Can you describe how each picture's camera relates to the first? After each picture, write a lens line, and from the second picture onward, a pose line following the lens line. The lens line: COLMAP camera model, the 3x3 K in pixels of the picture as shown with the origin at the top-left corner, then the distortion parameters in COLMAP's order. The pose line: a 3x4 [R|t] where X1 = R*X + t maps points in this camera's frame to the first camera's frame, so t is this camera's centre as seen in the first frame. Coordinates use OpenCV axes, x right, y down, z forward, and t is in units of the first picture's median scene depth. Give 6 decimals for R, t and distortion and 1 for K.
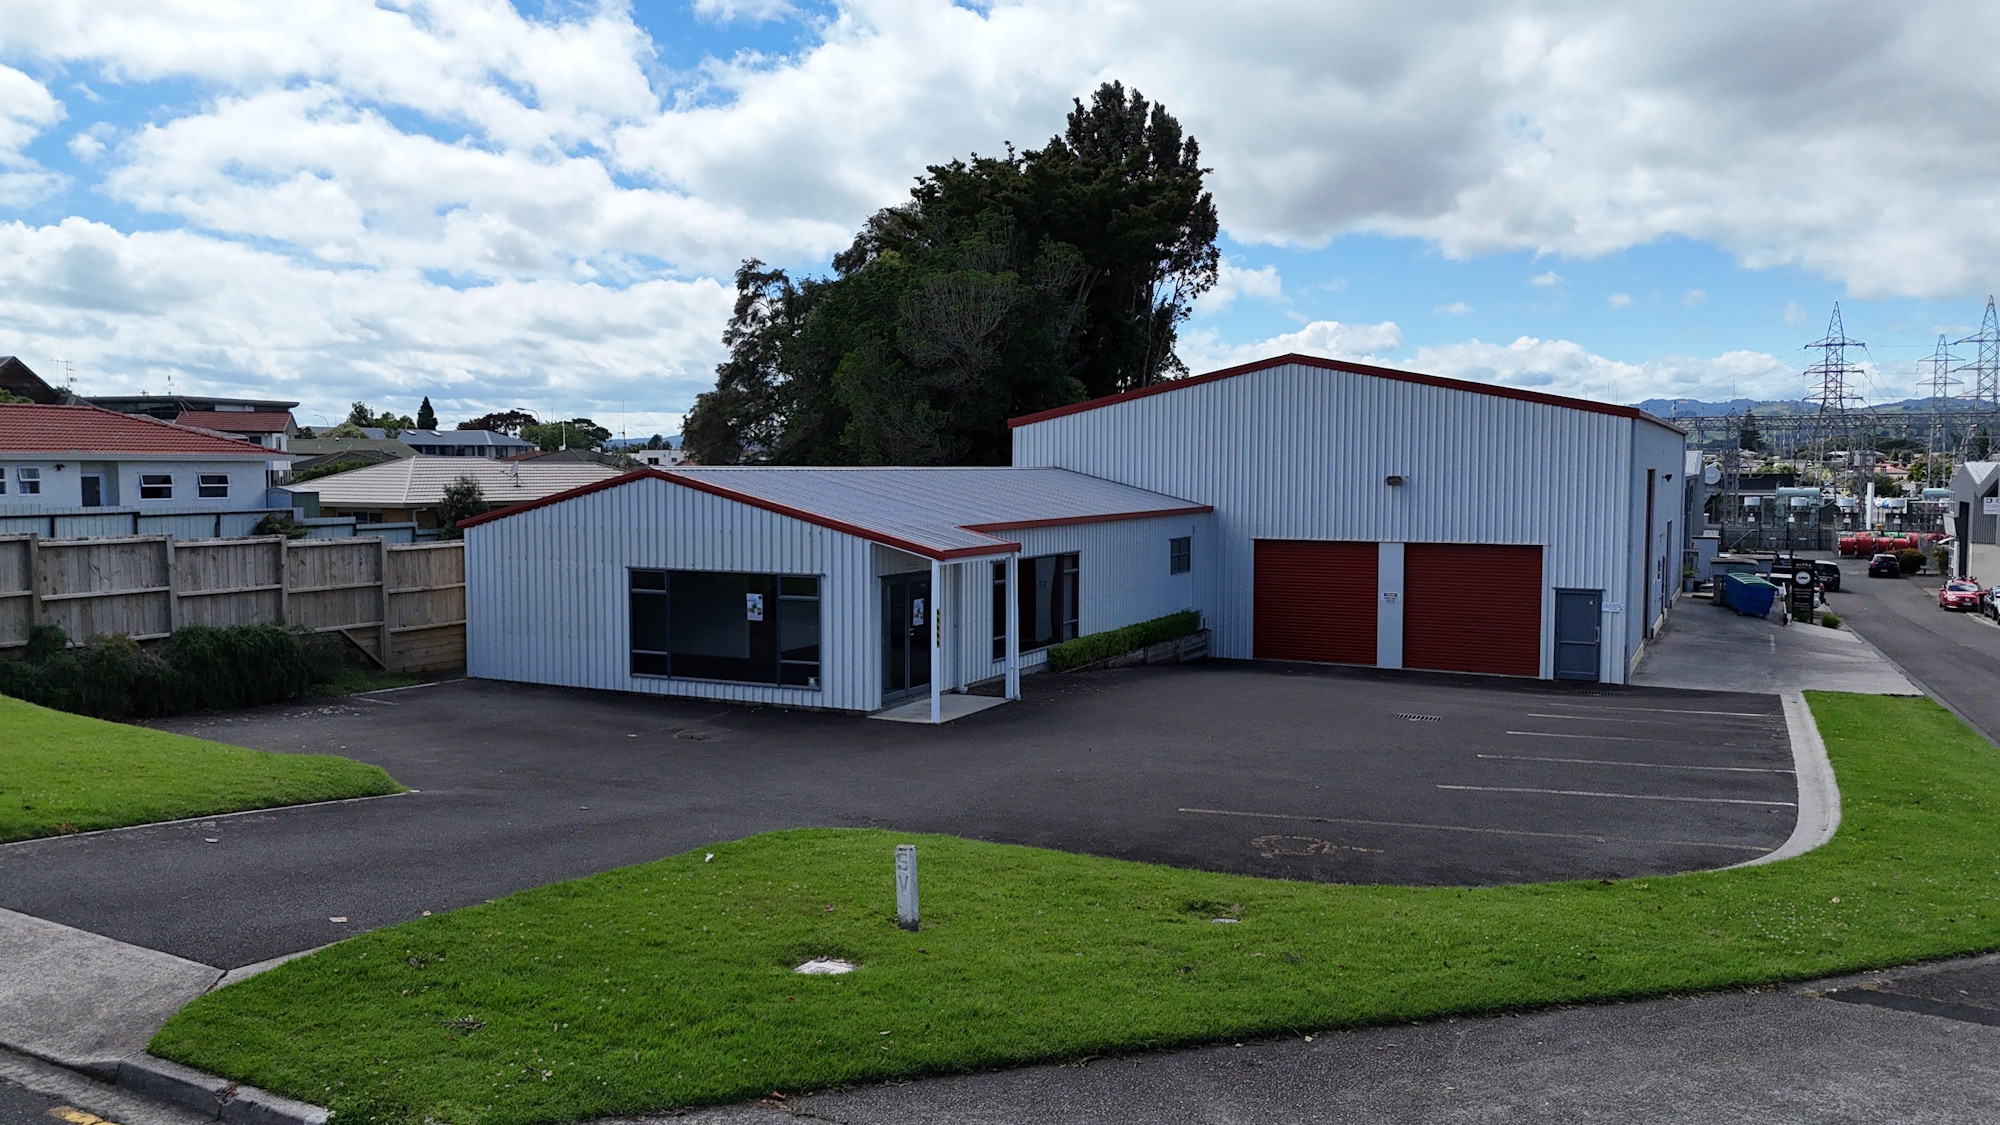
lens RADIAL K [[1467.1, 0, 998.2], [0, 1467.1, 565.9], [0, 0, 1]] dist [0.075336, -0.060842]
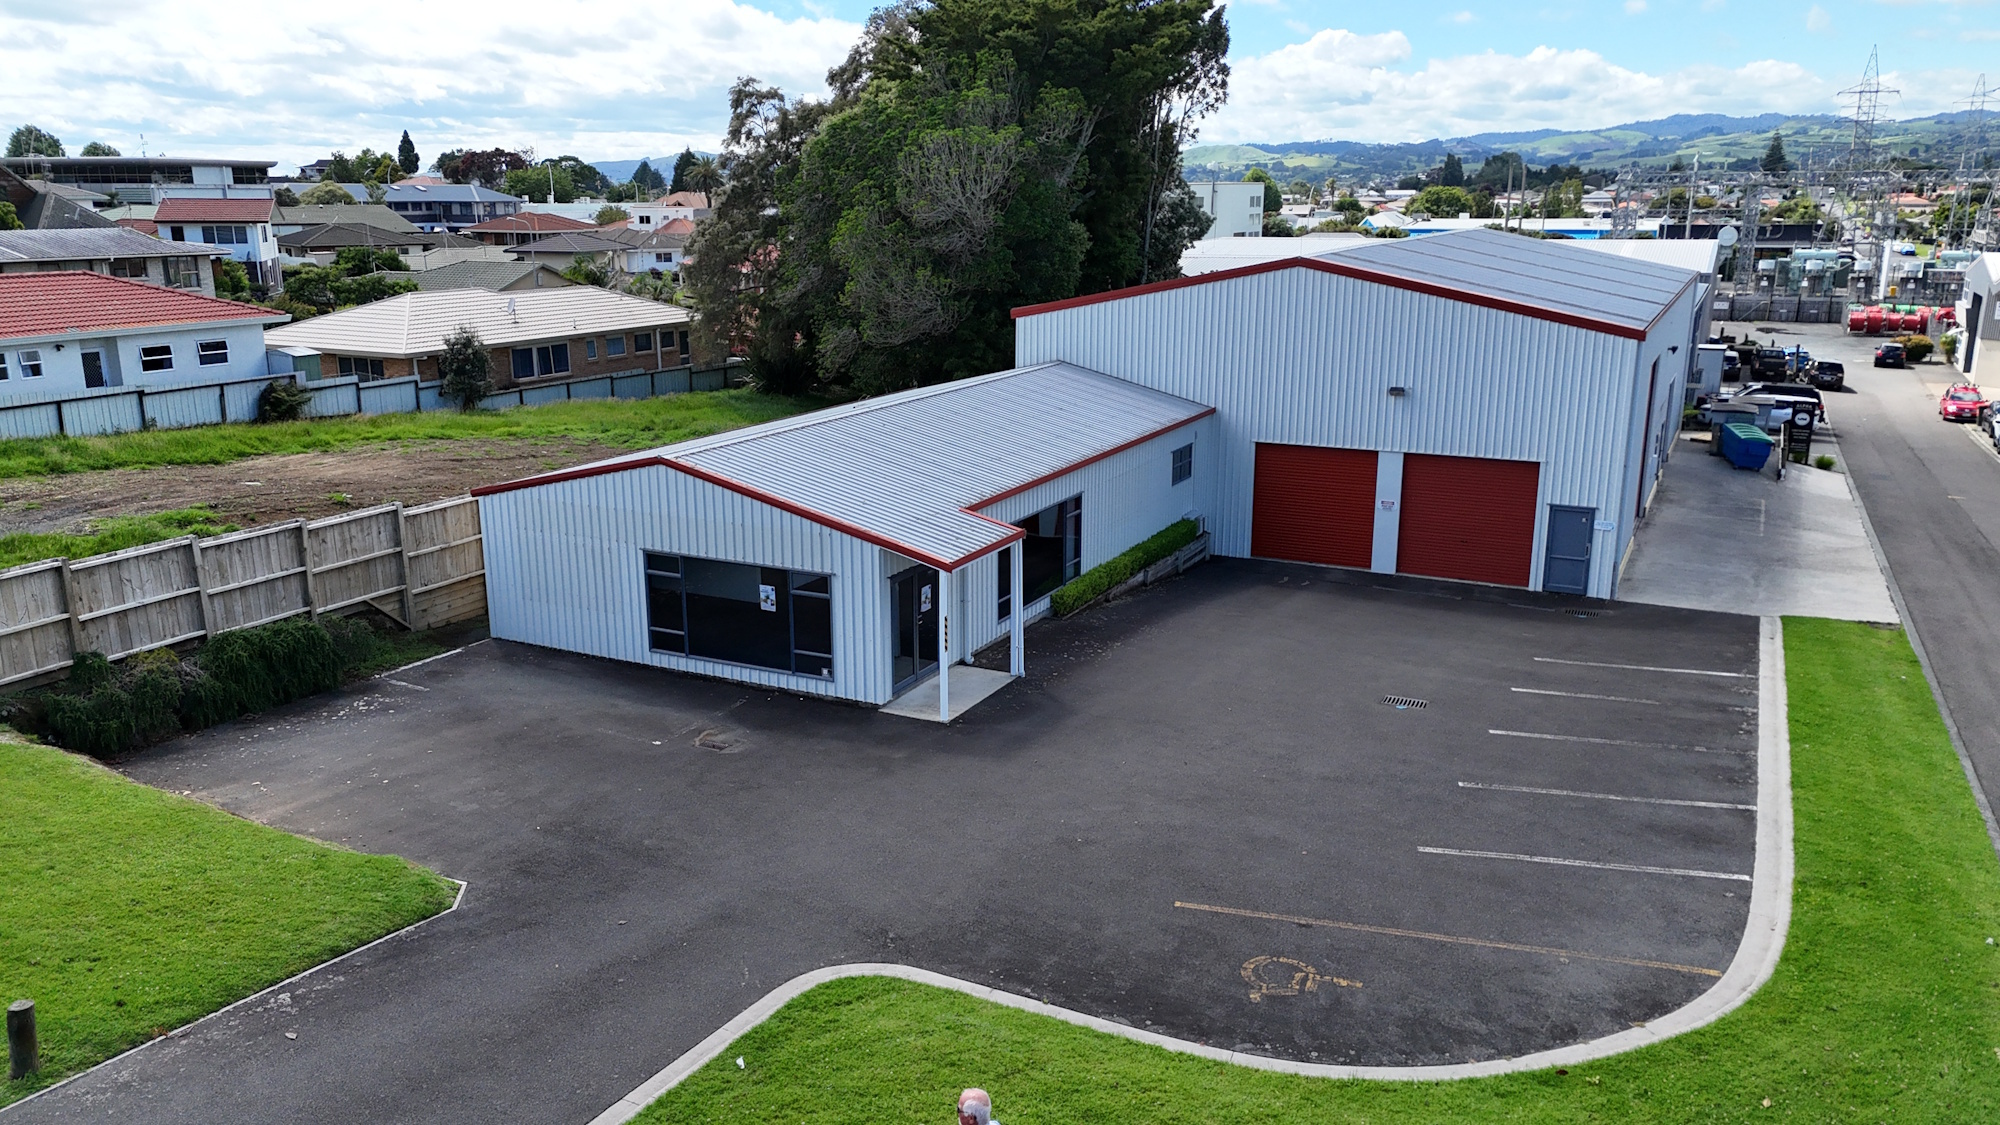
lens RADIAL K [[1467.1, 0, 998.4], [0, 1467.1, 564.1], [0, 0, 1]] dist [0.075336, -0.060842]
pose [[0.999996, -0.002670, 0.000426, -0.002979], [0.002550, 0.983604, 0.180325, -0.128329], [-0.000901, -0.180323, 0.983607, -0.007191]]
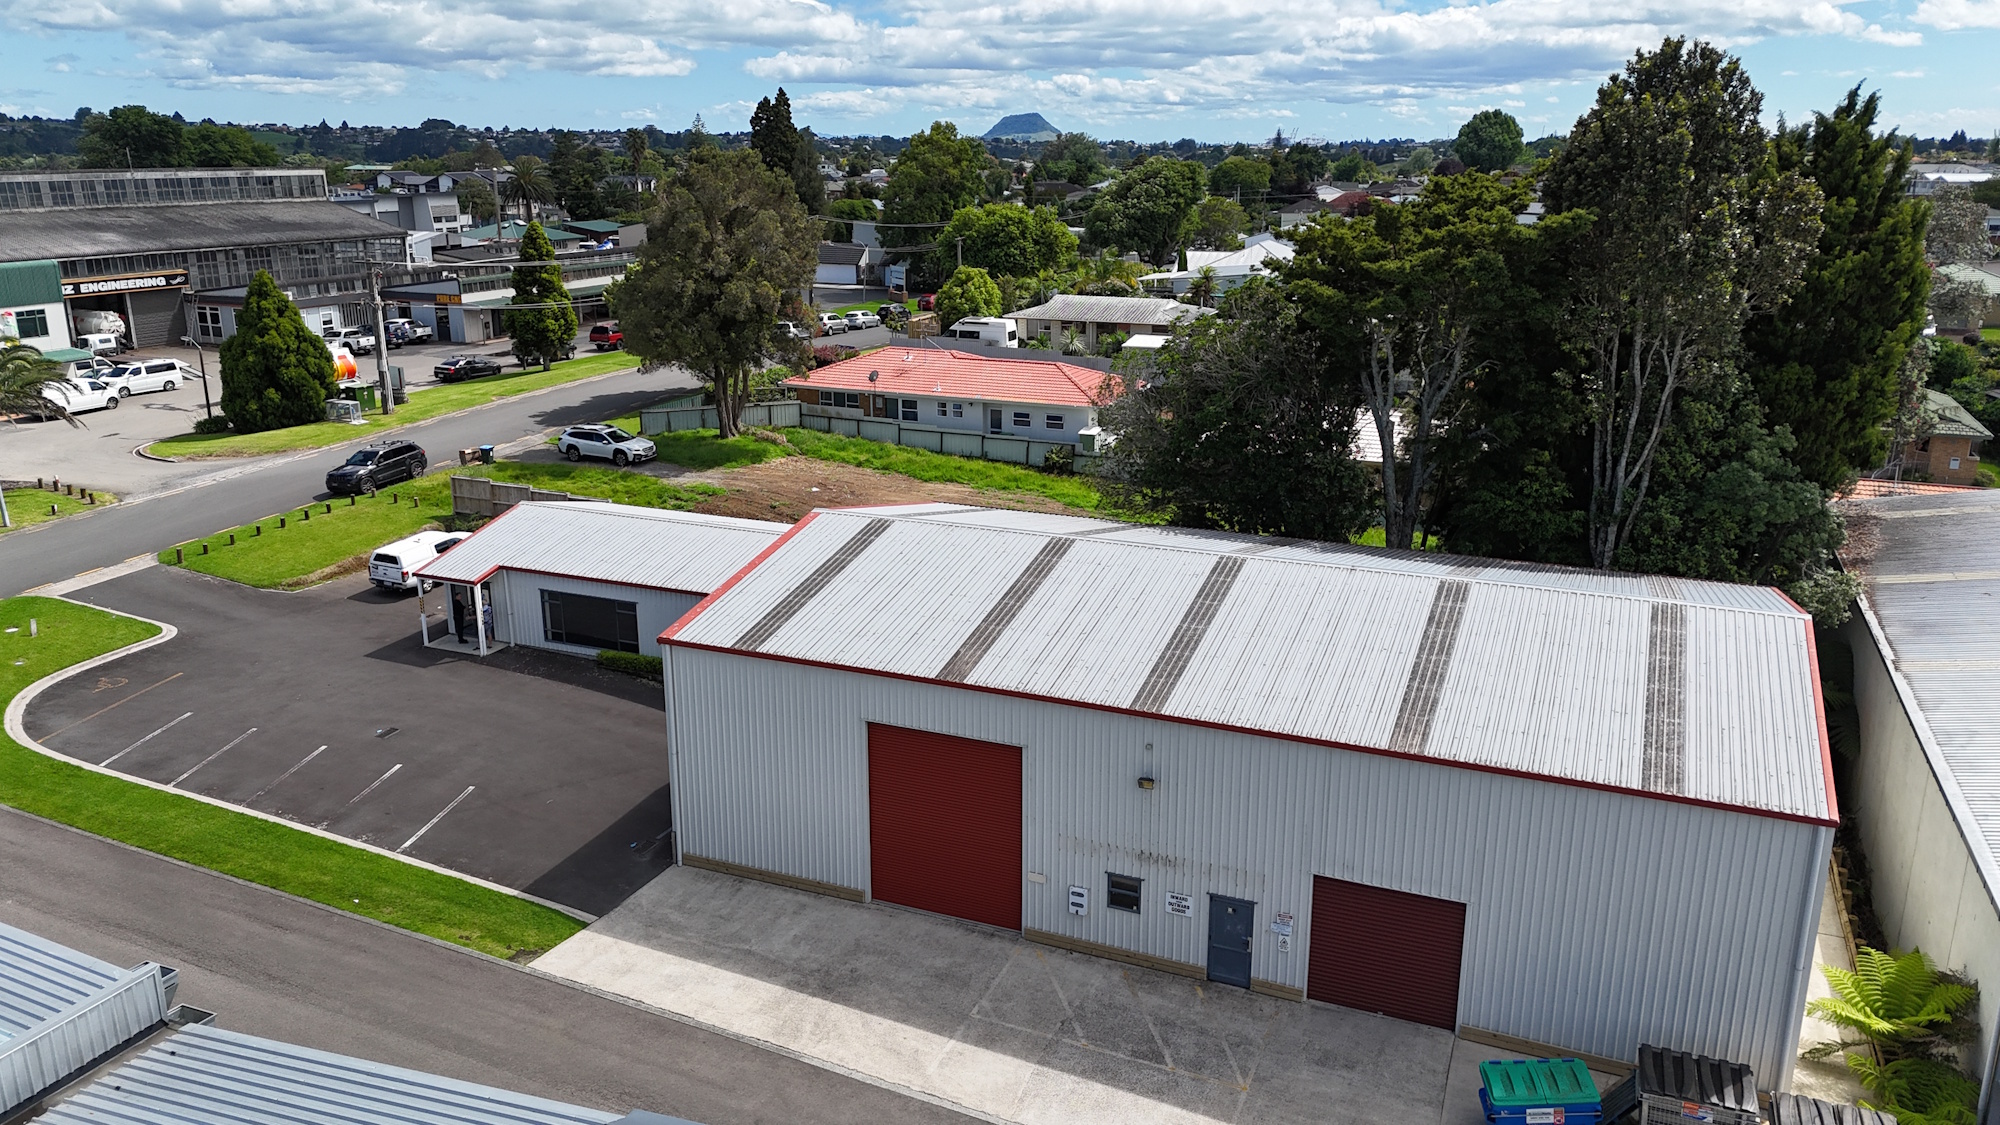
lens RADIAL K [[1467.1, 0, 995.5], [0, 1467.1, 553.3], [0, 0, 1]] dist [0.075336, -0.060842]
pose [[0.066122, 0.267772, -0.961211, 1.444241], [-0.068871, 0.962246, 0.263323, -0.459247], [0.995432, 0.048788, 0.082067, 1.118719]]
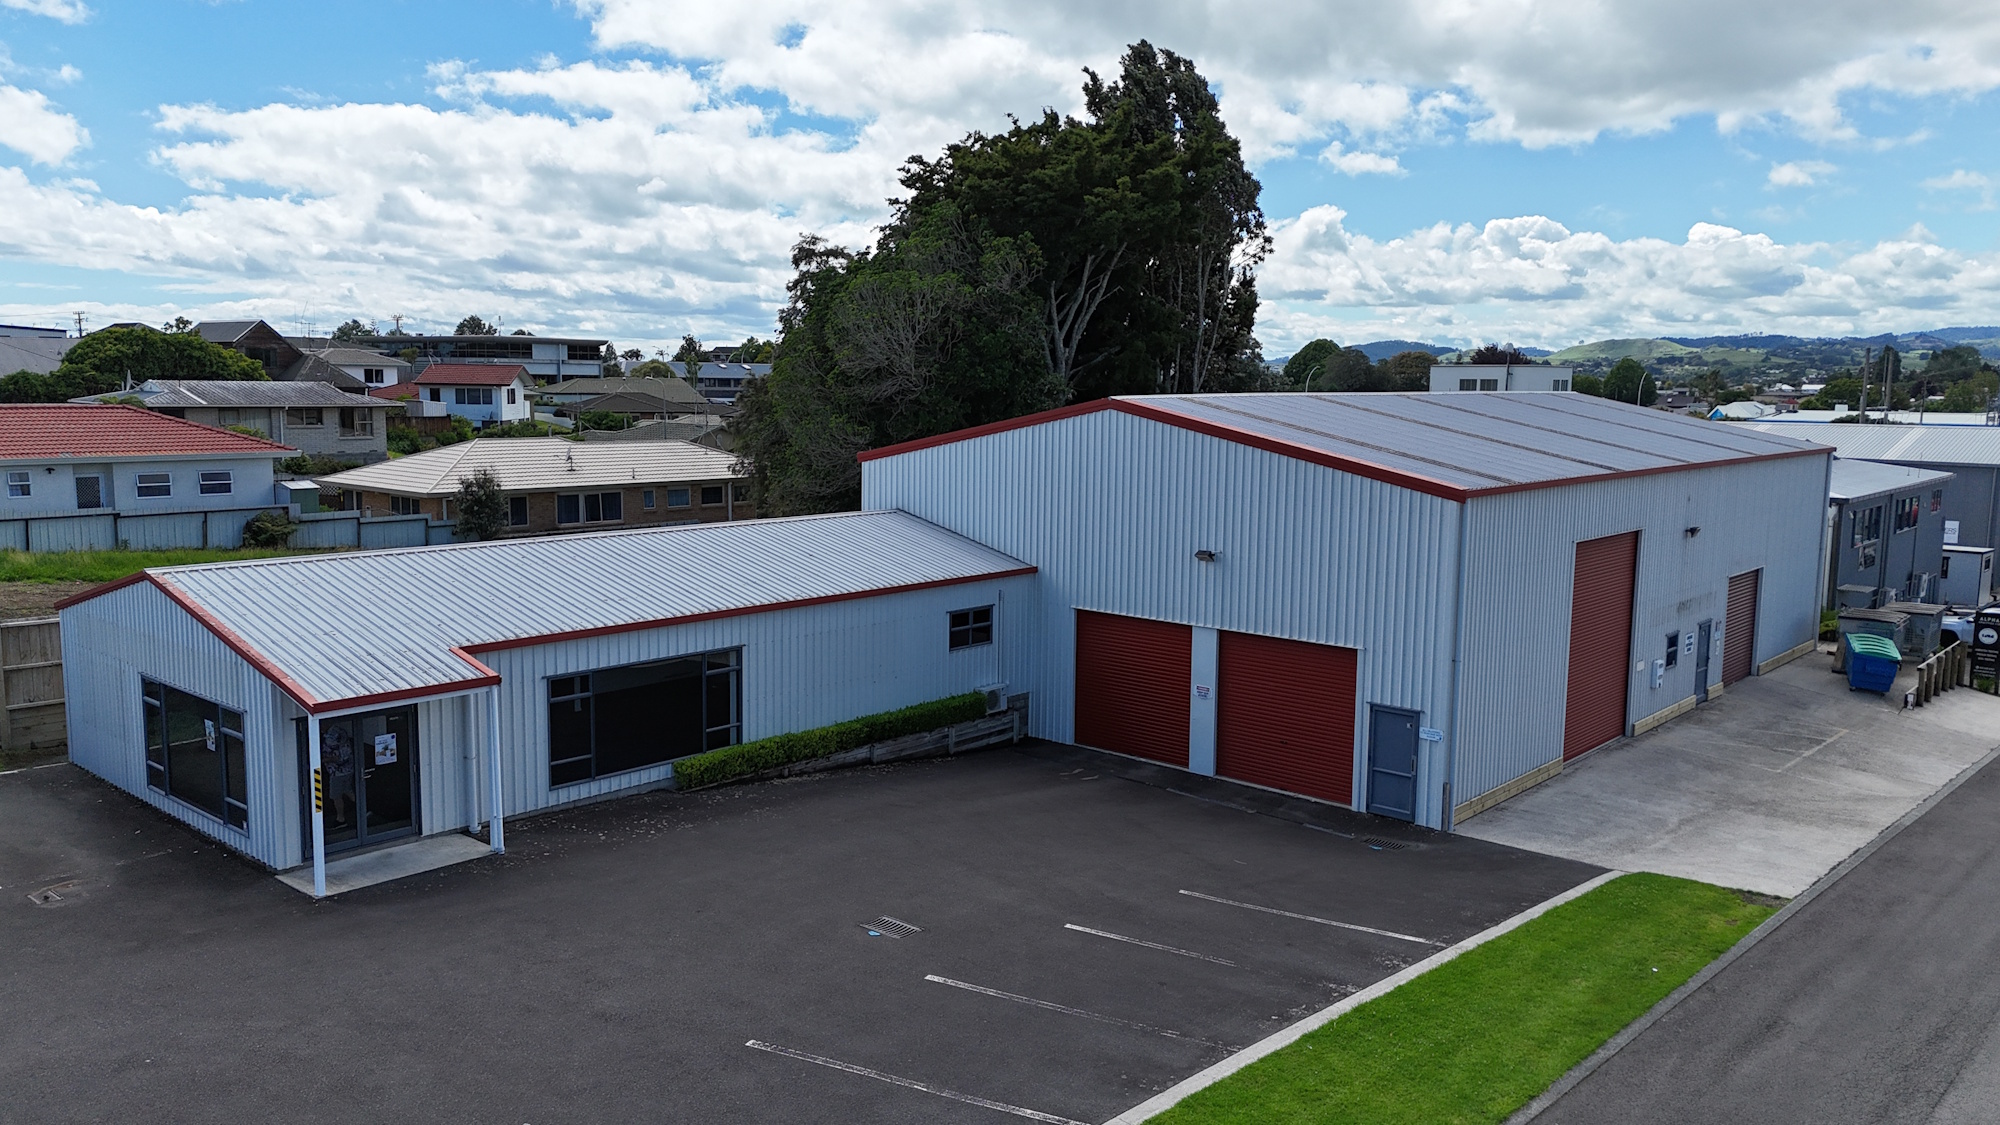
lens RADIAL K [[1467.1, 0, 998.5], [0, 1467.1, 558.5], [0, 0, 1]] dist [0.075336, -0.060842]
pose [[0.967159, 0.041029, -0.250840, 0.376810], [-0.027605, 0.998004, 0.056802, -0.103954], [0.252670, -0.048012, 0.966361, 0.168279]]
